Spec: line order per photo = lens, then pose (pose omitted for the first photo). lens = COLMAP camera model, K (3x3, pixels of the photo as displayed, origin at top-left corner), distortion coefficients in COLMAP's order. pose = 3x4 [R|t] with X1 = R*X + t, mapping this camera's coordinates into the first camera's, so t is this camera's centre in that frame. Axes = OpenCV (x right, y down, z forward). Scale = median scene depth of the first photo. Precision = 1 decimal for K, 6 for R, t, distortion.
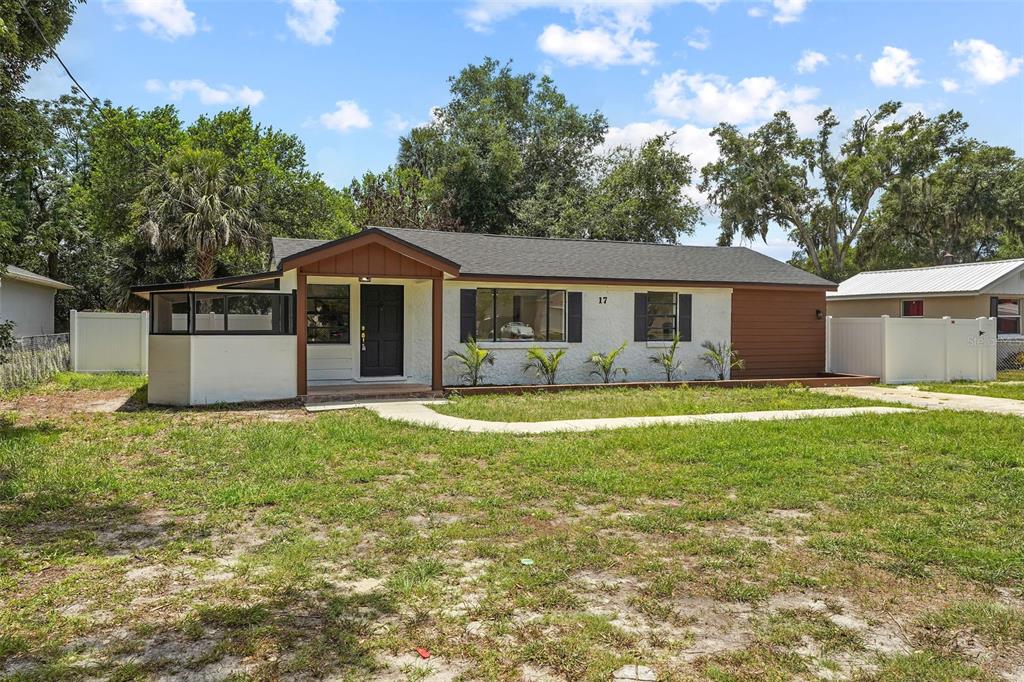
lens RADIAL K [[720.9, 0, 512.0], [0, 720.9, 341.0], [0, 0, 1]] dist [0.002332, 0.001660]
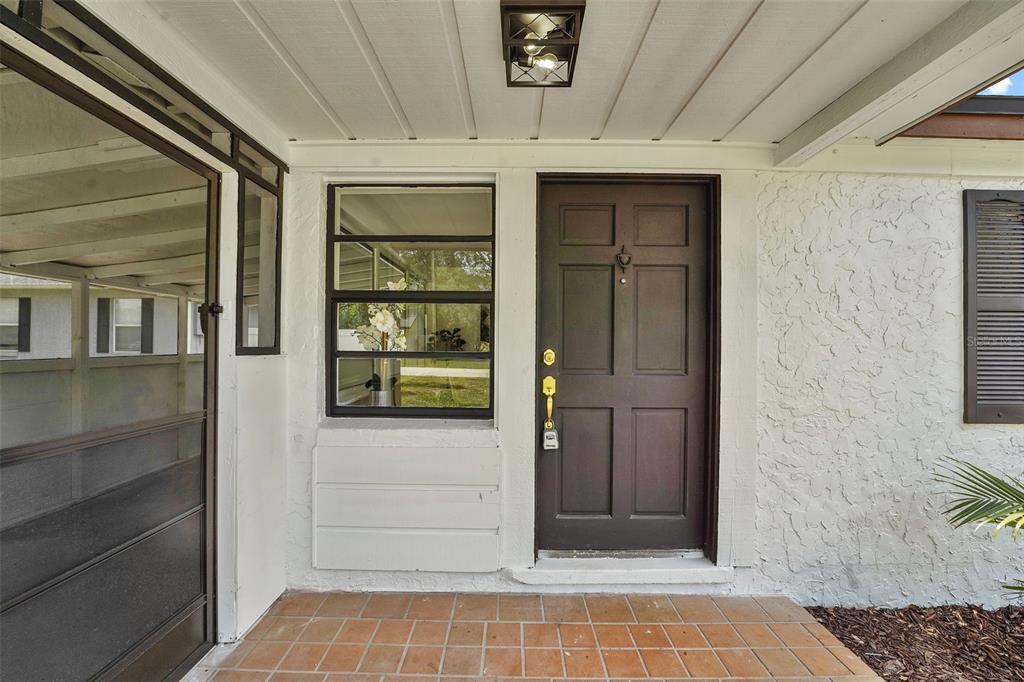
lens RADIAL K [[432.9, 0, 507.5], [0, 432.9, 338.1], [0, 0, 1]] dist [-0.002020, -0.000346]
pose [[0.912923, -0.003659, -0.408116, -0.135321], [-0.010426, 0.999424, -0.032283, -0.016580], [0.407999, 0.033727, 0.912359, 0.731240]]
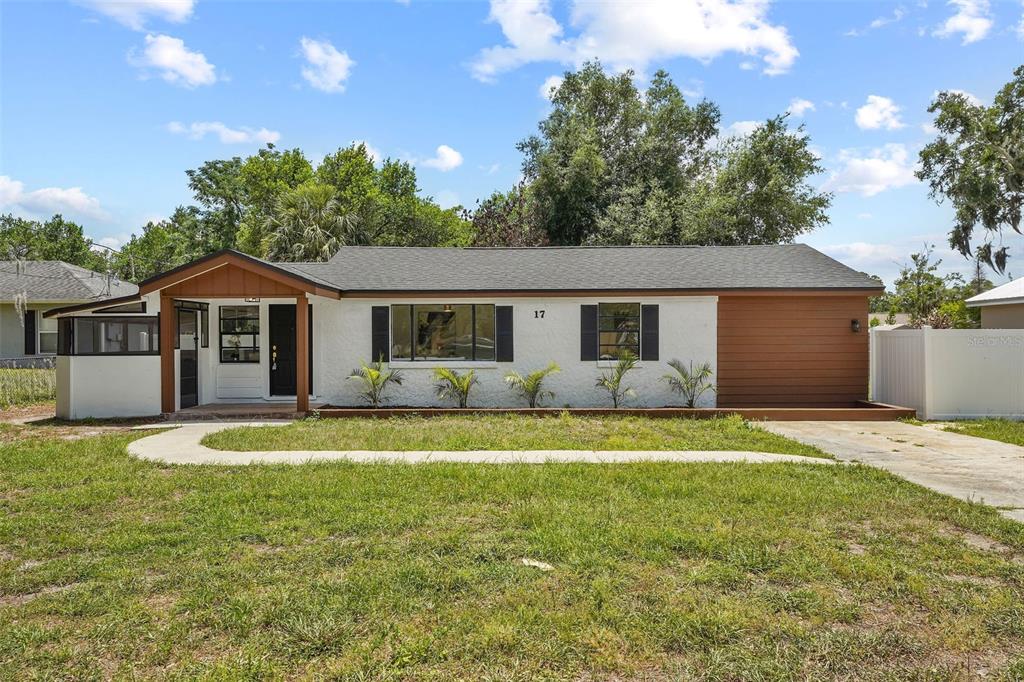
lens RADIAL K [[703.5, 0, 511.2], [0, 703.5, 356.2], [0, 0, 1]] dist [-0.001683, -0.001311]
pose [[0.920390, 0.000119, -0.391001, 0.416996], [0.000285, 0.999999, 0.000975, -0.005837], [0.391001, -0.001009, 0.920390, 0.185282]]
